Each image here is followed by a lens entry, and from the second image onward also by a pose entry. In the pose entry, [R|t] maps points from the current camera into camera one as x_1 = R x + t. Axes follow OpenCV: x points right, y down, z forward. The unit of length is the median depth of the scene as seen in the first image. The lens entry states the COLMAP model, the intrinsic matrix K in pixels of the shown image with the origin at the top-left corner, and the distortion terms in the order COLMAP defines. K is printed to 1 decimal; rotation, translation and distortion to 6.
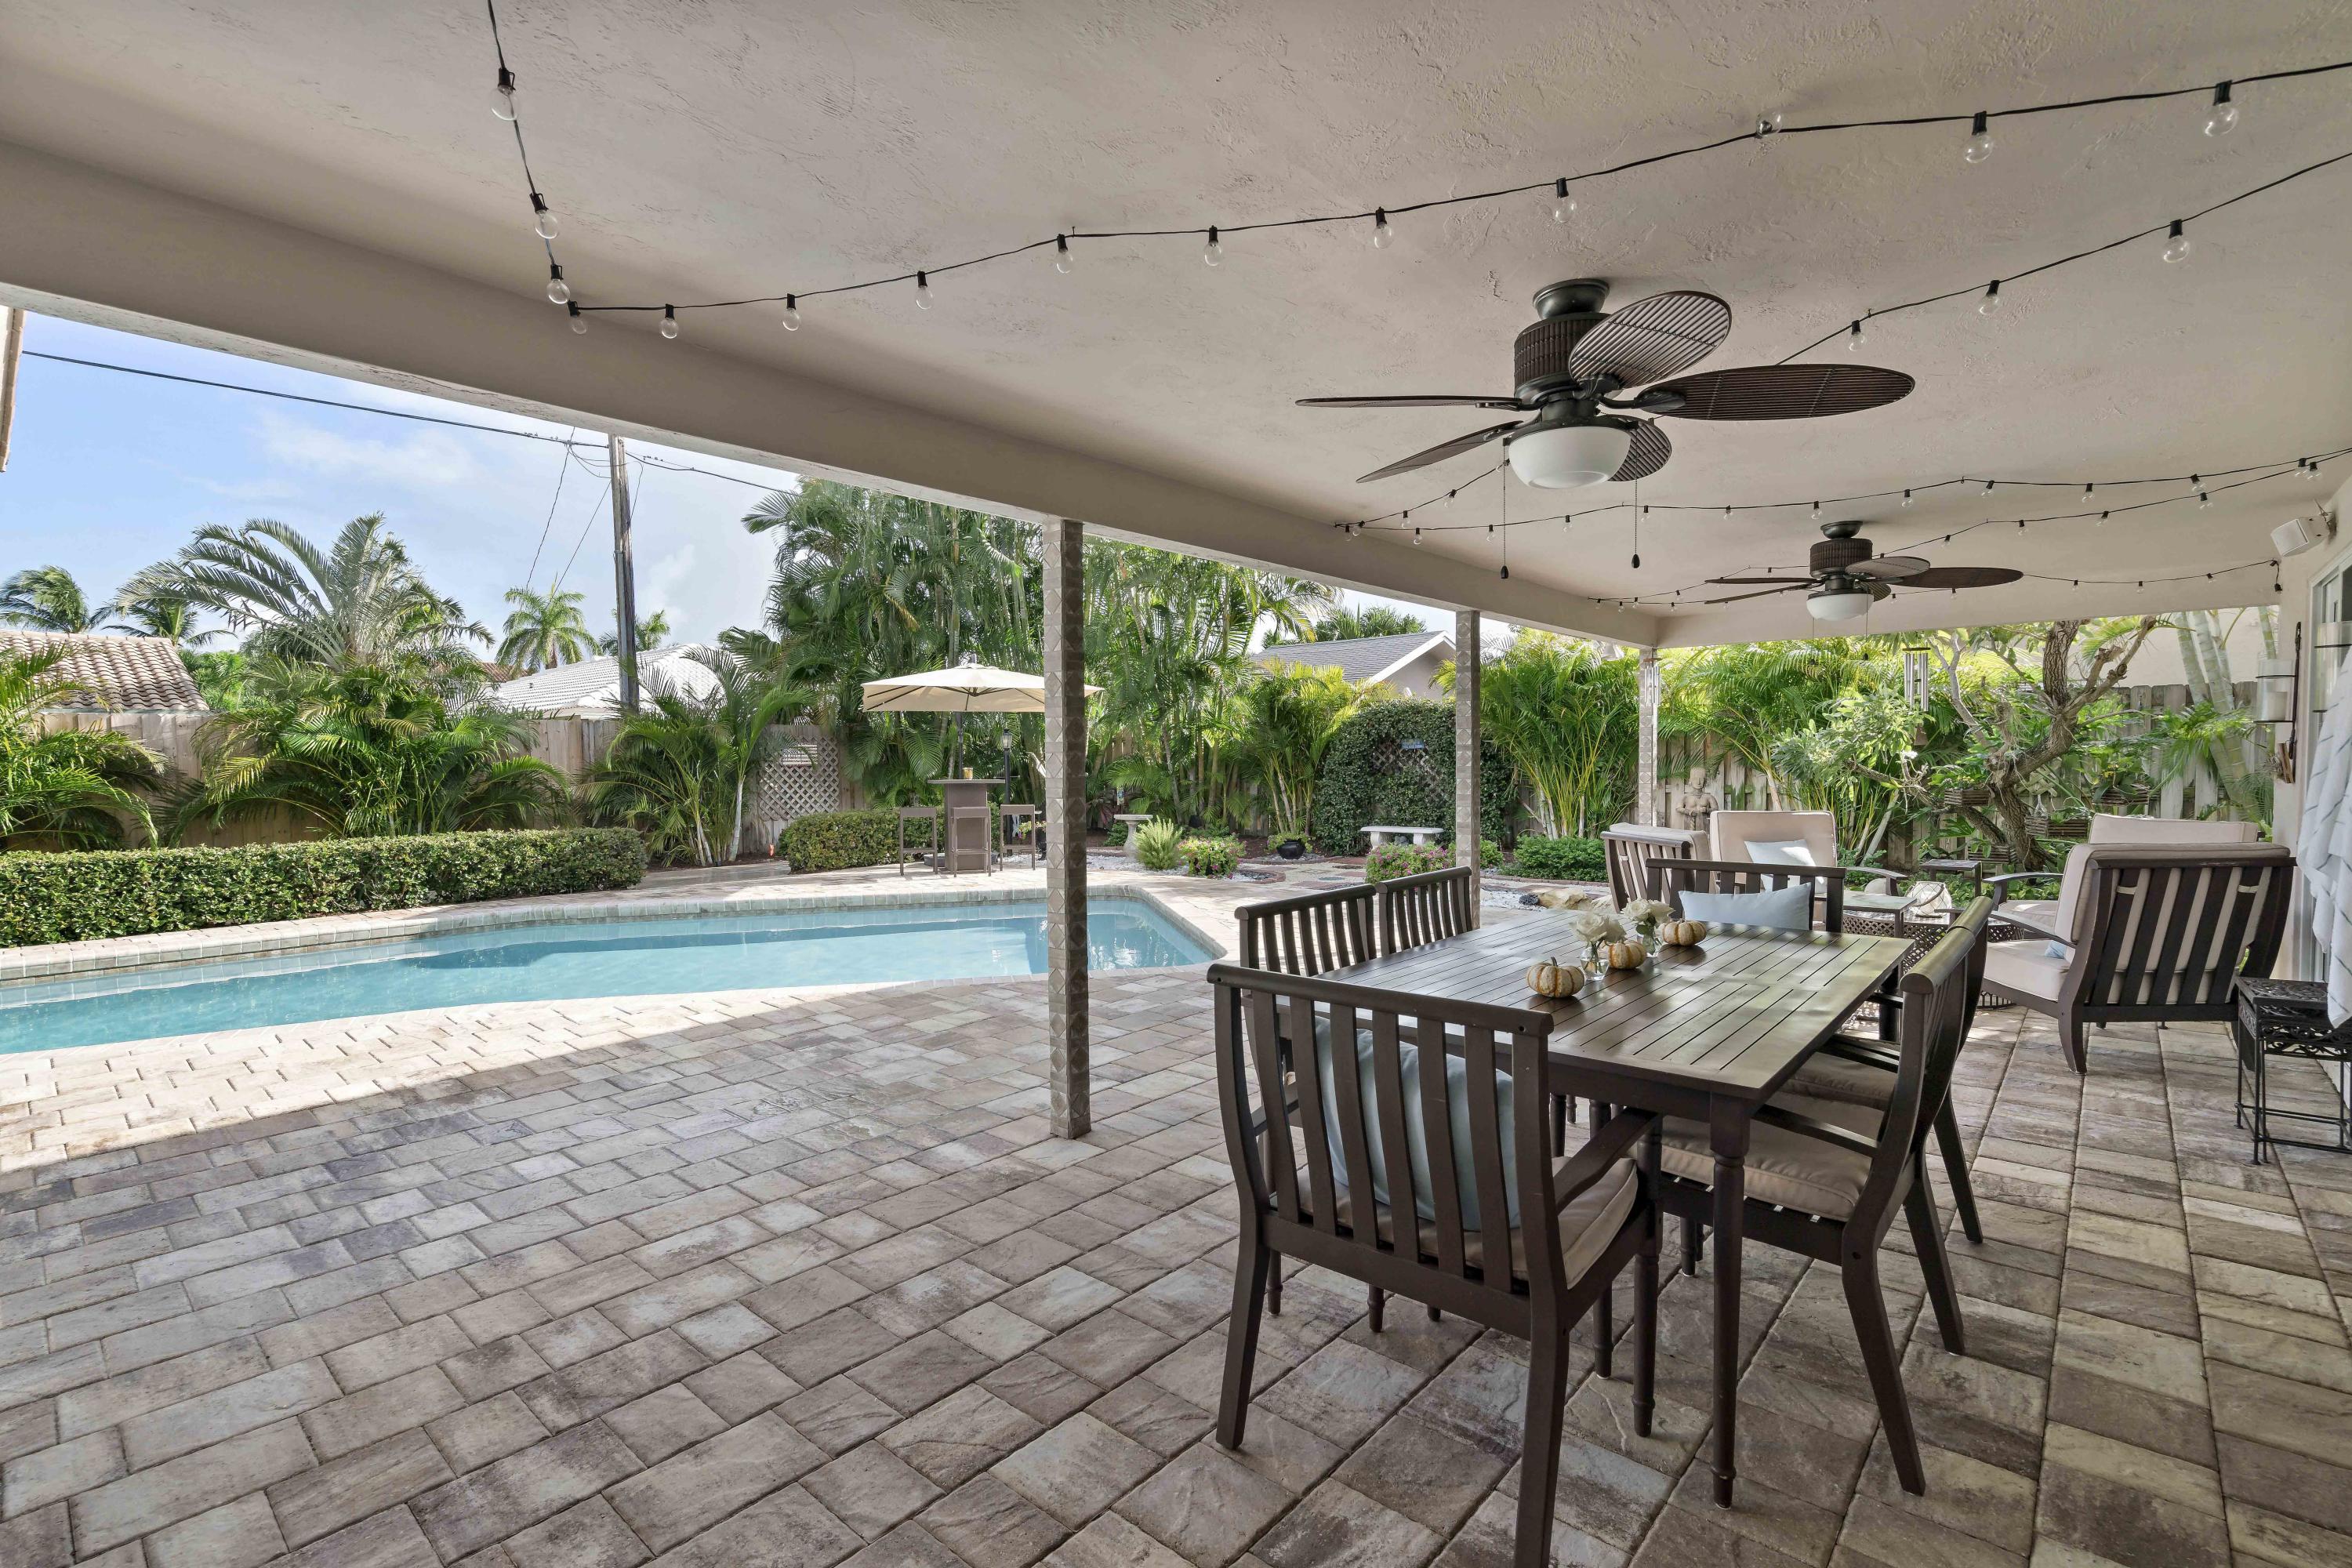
lens RADIAL K [[1067.2, 0, 1170.6], [0, 1067.2, 792.2], [0, 0, 1]] dist [-0.006547, 0.005213]
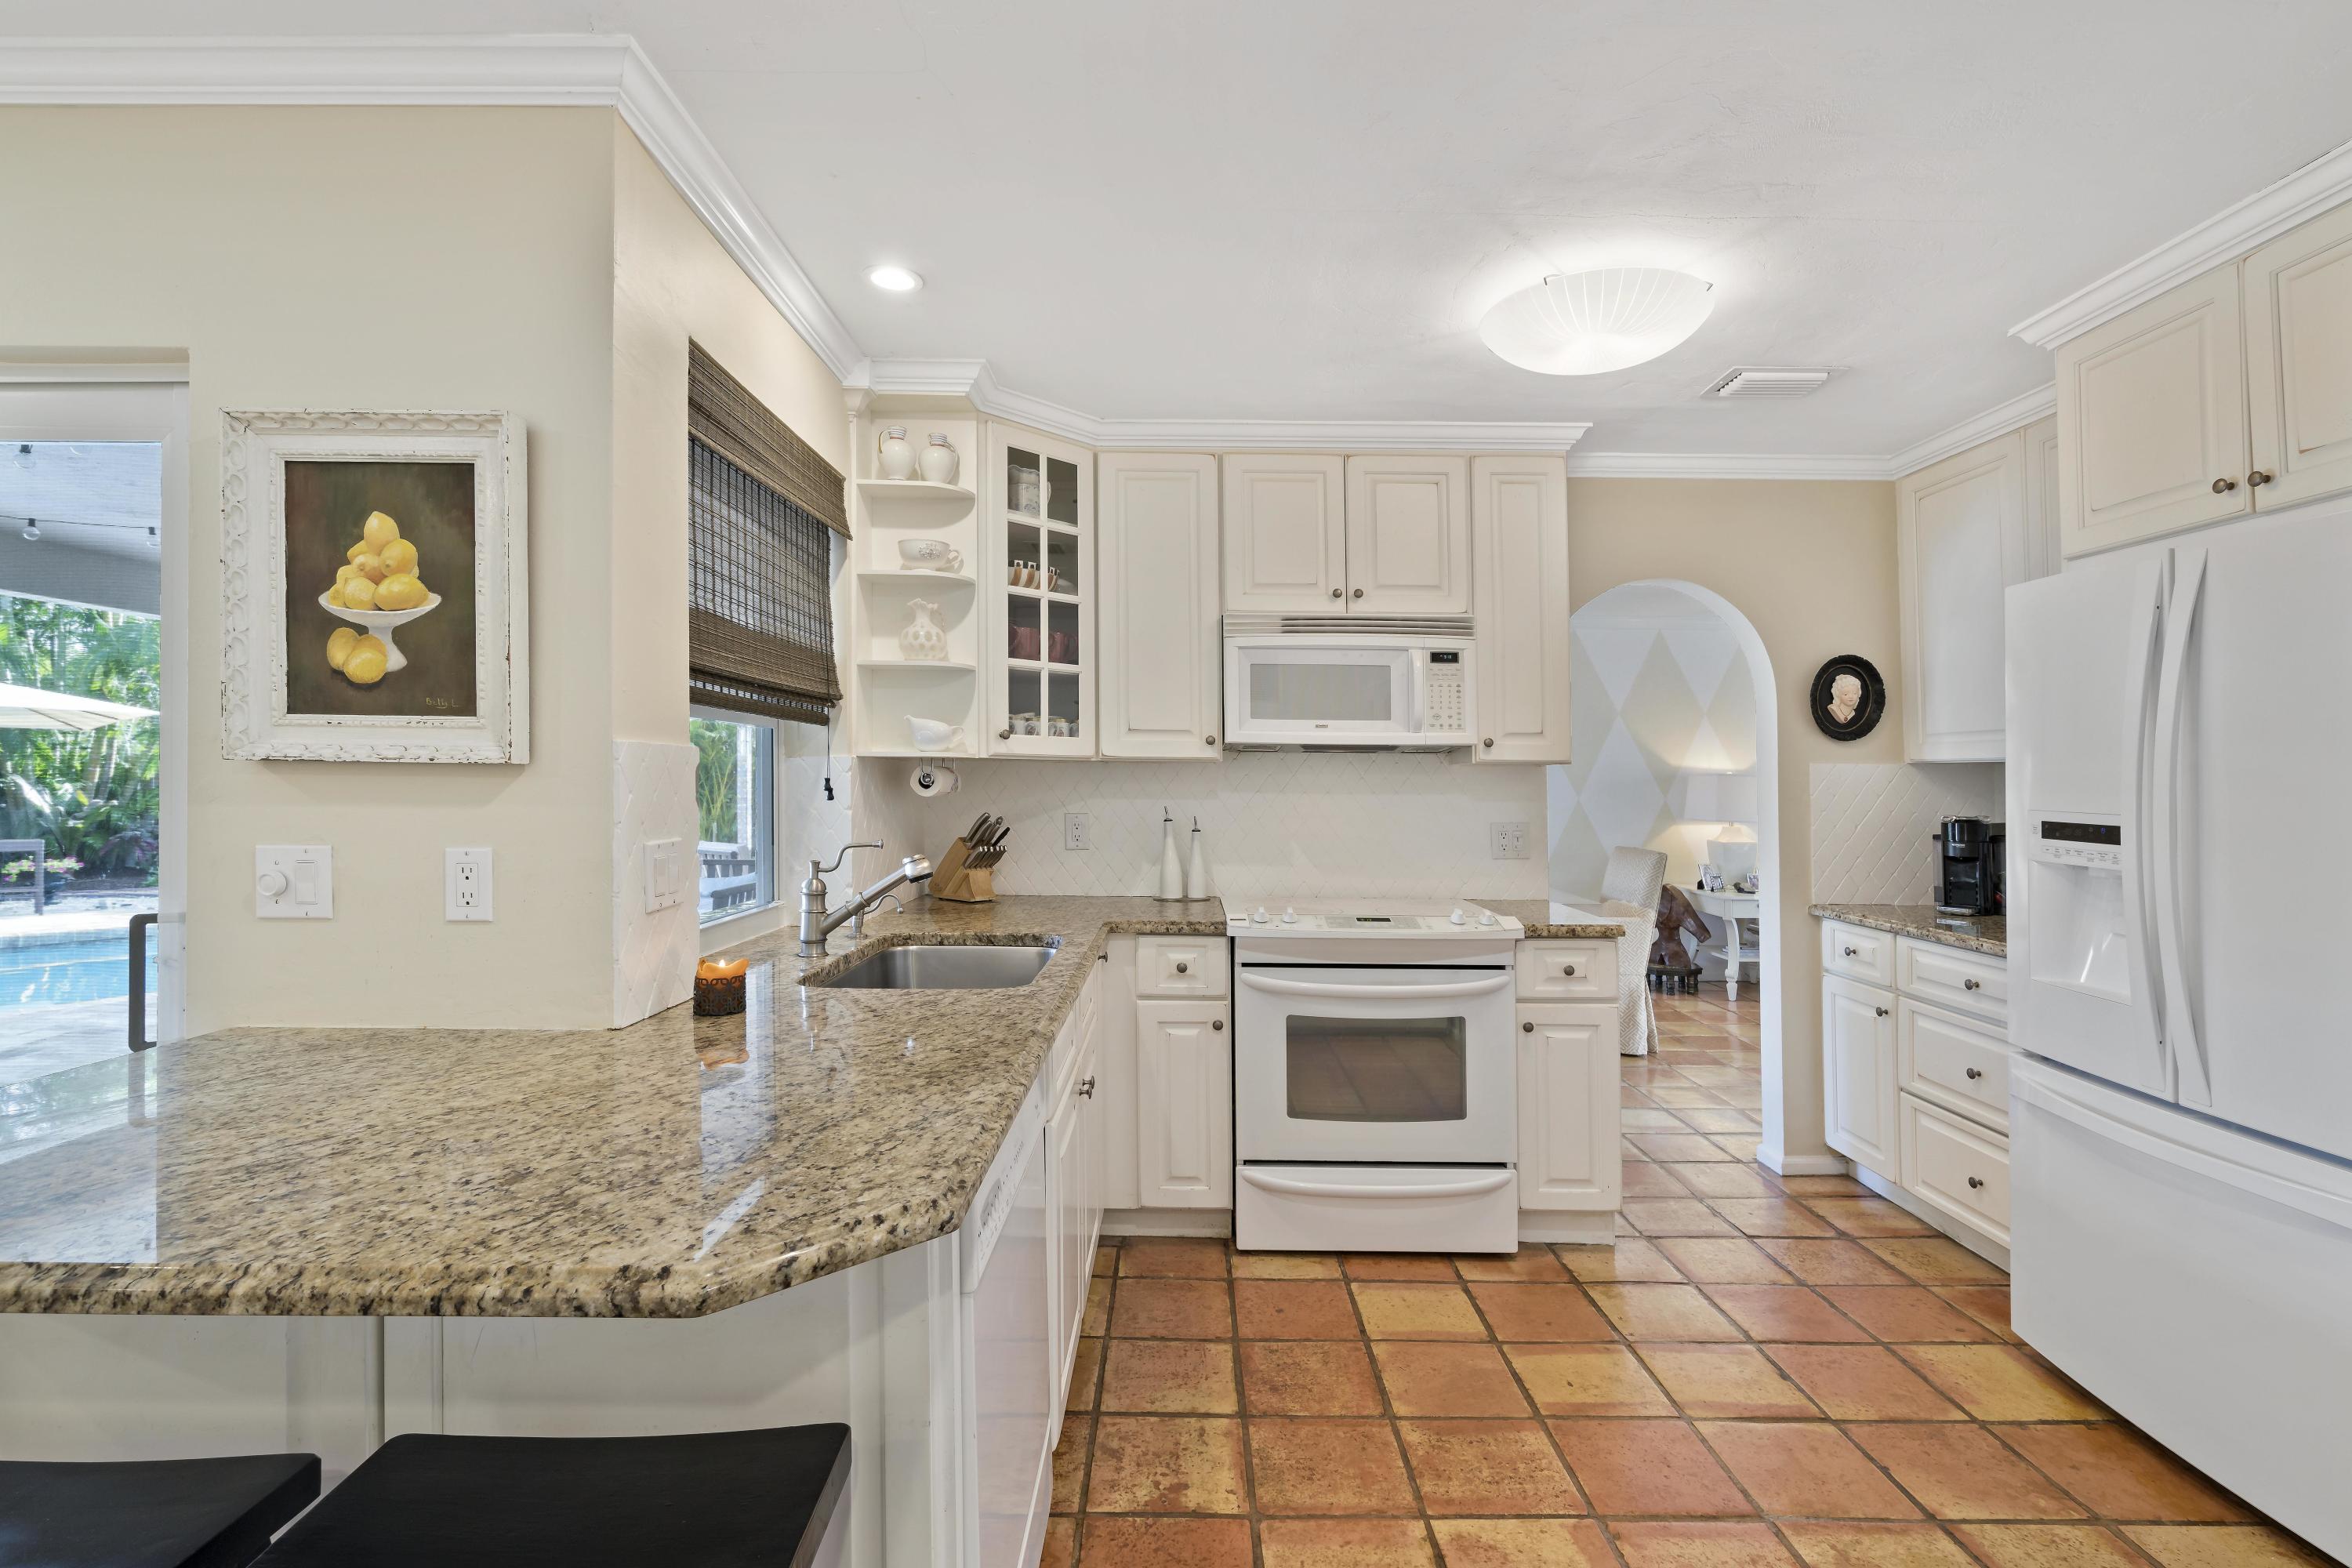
lens RADIAL K [[1067.2, 0, 1187.0], [0, 1067.2, 757.3], [0, 0, 1]] dist [-0.006547, 0.005213]
pose [[0.740567, 0.028666, 0.671371, -0.055204], [0.008668, 0.998599, -0.052199, -0.001897], [-0.671927, 0.044477, 0.739281, -0.562743]]
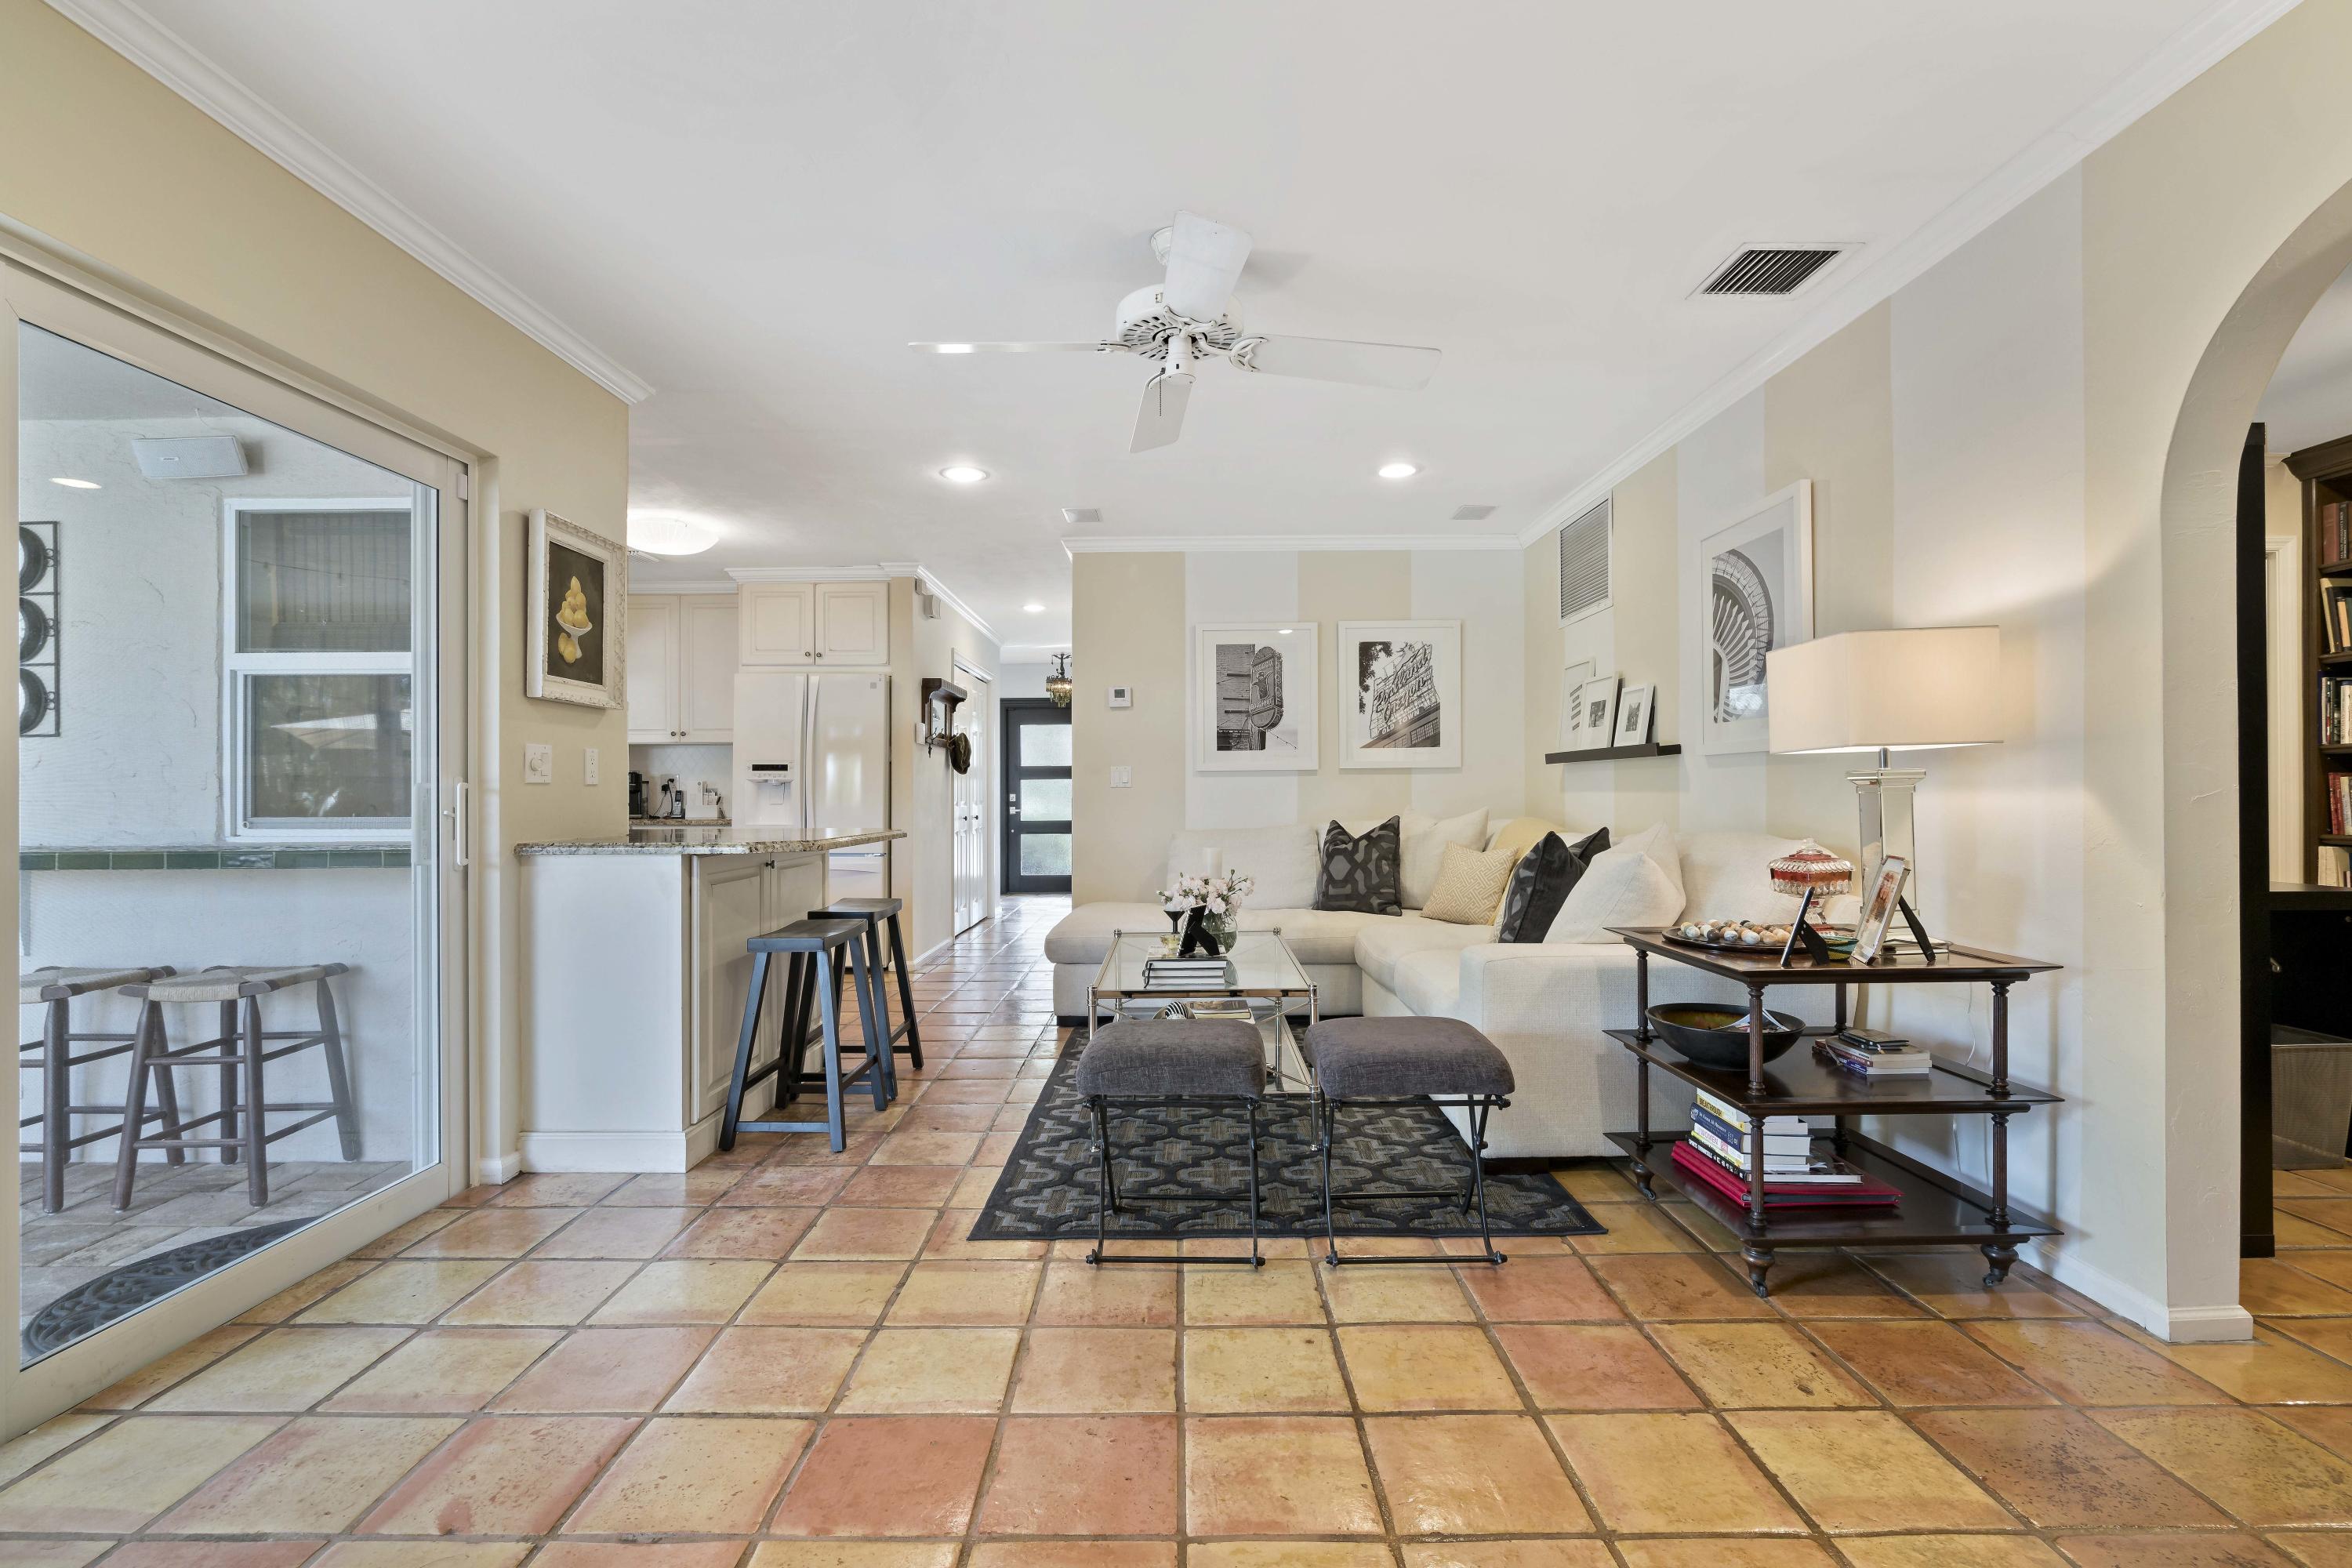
lens RADIAL K [[1067.2, 0, 1163.1], [0, 1067.2, 801.9], [0, 0, 1]] dist [-0.006547, 0.005213]
pose [[-0.650612, 0.005588, 0.759390, -0.697056], [0.036399, 0.999053, 0.023833, 0.034740], [-0.758538, 0.043147, -0.650199, -0.038853]]
